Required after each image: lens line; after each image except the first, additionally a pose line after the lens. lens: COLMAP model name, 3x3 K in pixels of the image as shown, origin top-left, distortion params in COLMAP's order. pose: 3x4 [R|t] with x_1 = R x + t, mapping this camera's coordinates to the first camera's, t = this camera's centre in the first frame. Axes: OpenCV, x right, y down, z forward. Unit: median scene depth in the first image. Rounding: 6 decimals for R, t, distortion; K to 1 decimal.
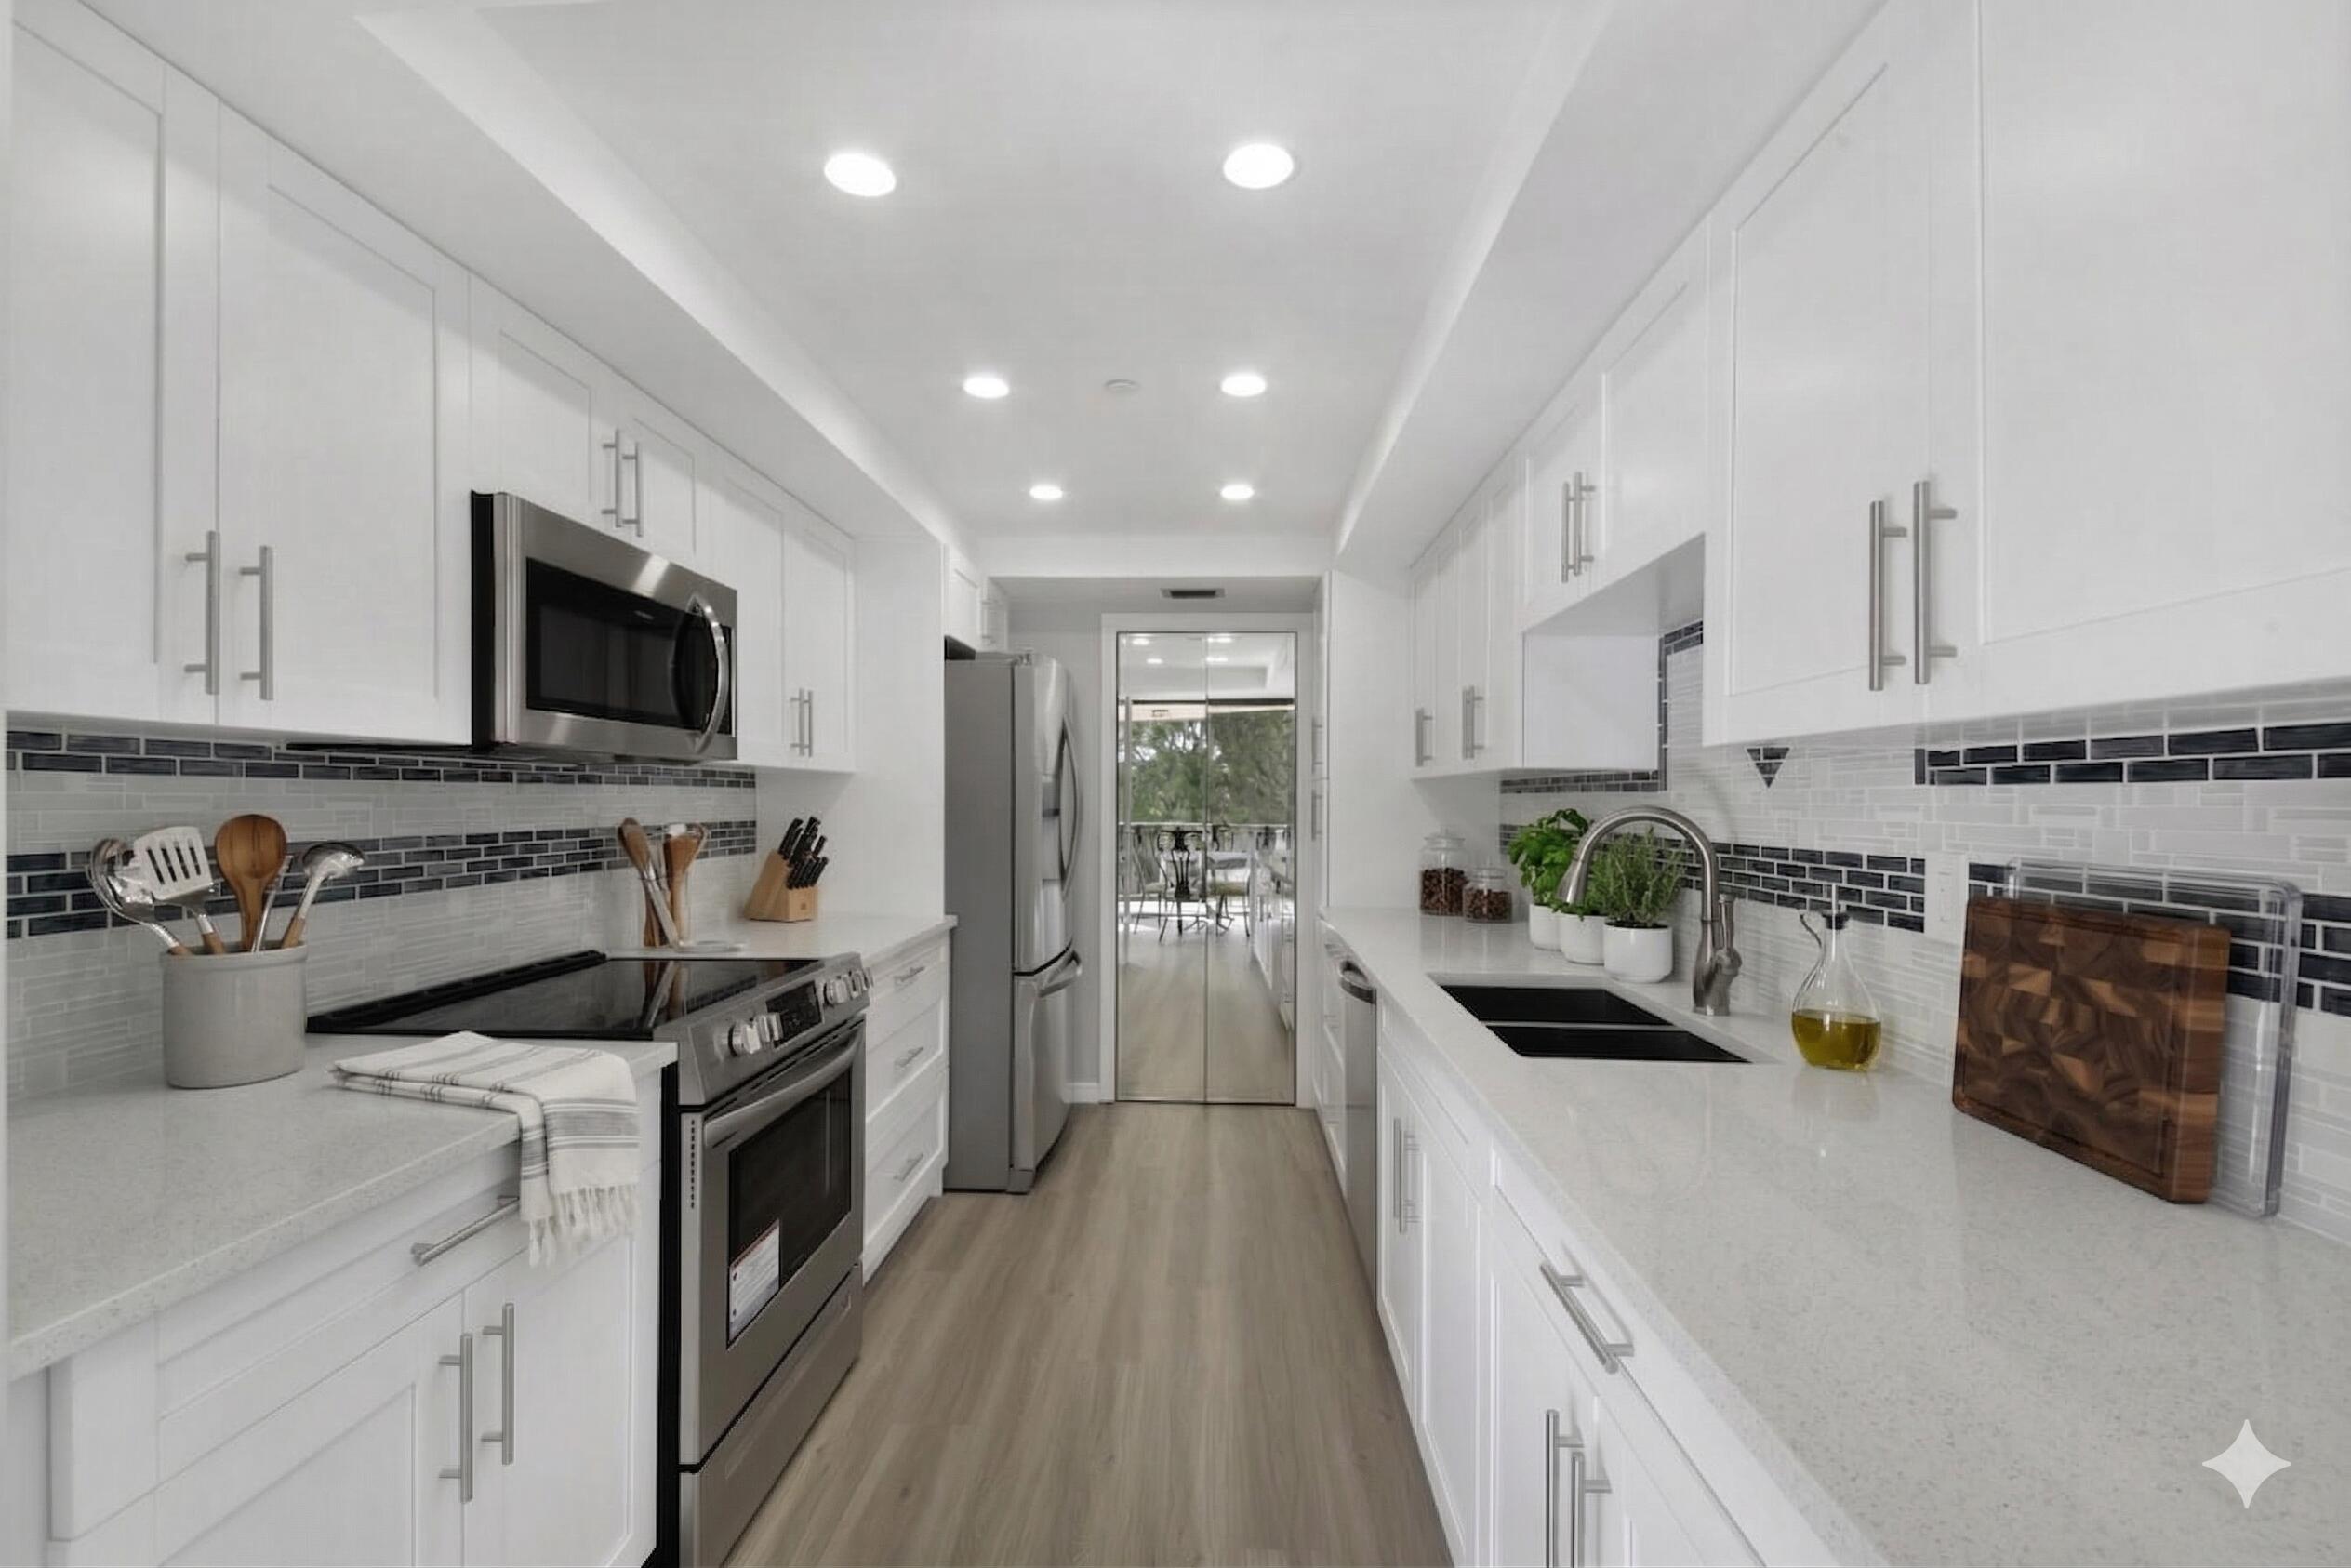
lens RADIAL K [[992.5, 0, 1201.1], [0, 992.5, 794.2], [0, 0, 1]] dist [-0.017517, -0.000858]
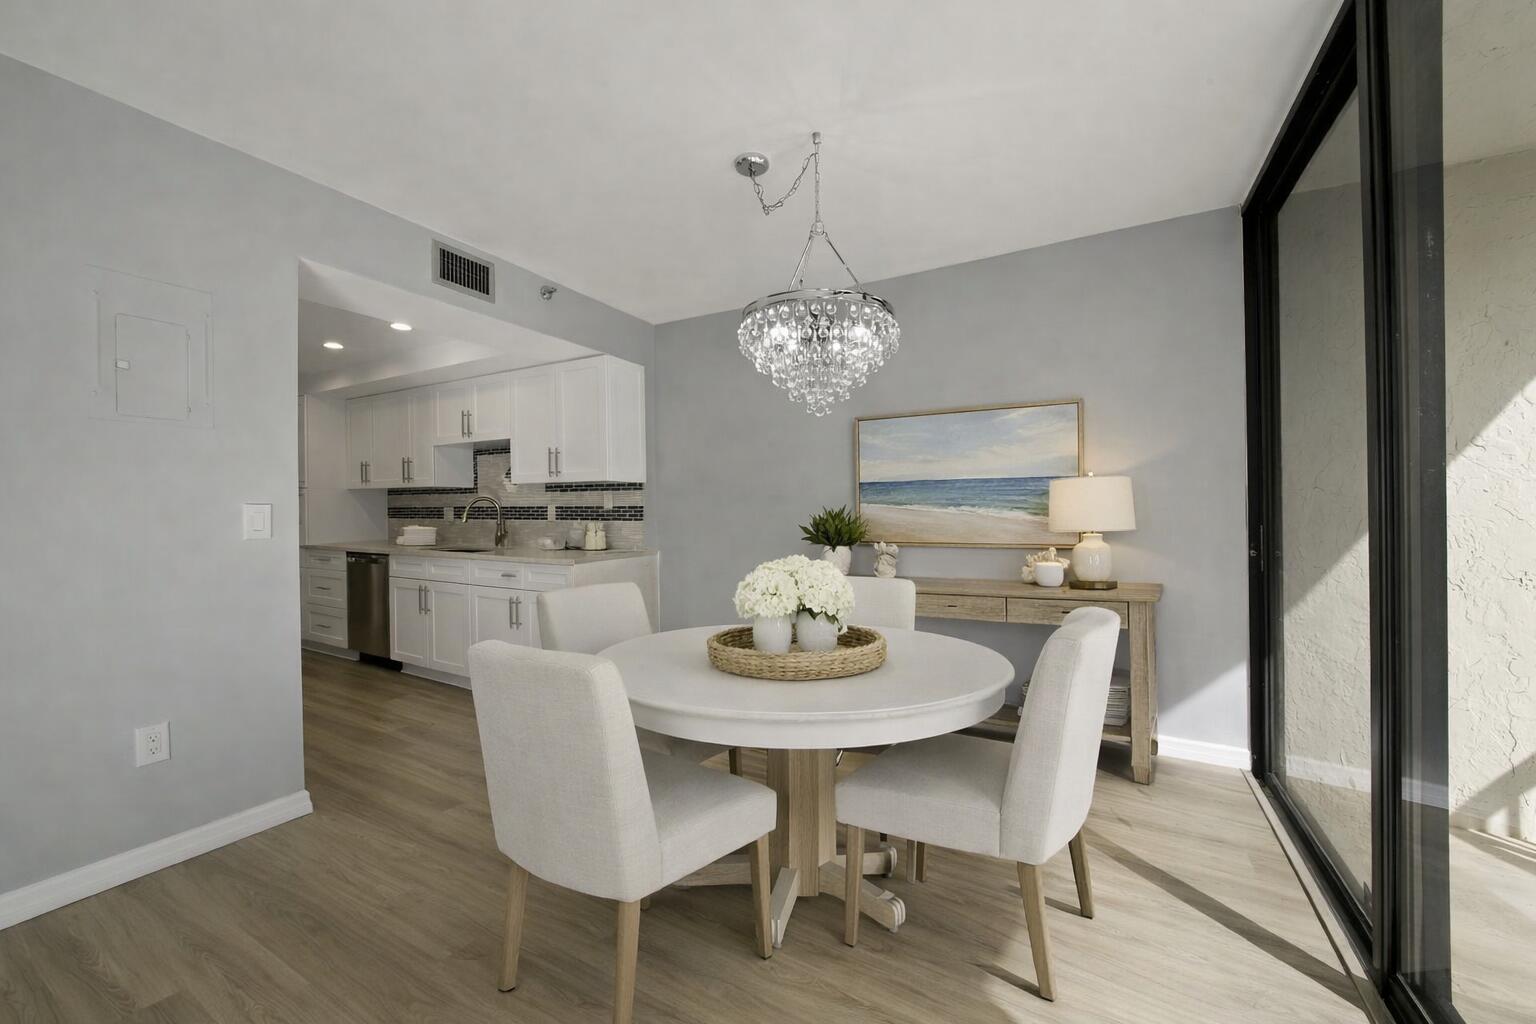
lens RADIAL K [[518.2, 0, 766.9], [0, 518.2, 509.0], [0, 0, 1]] dist [-0.000051, -0.000003]
pose [[0.440154, -0.012924, 0.897829, -1.146992], [0.000658, 0.999901, 0.014071, 0.041351], [-0.897922, -0.005603, 0.440119, -1.176696]]
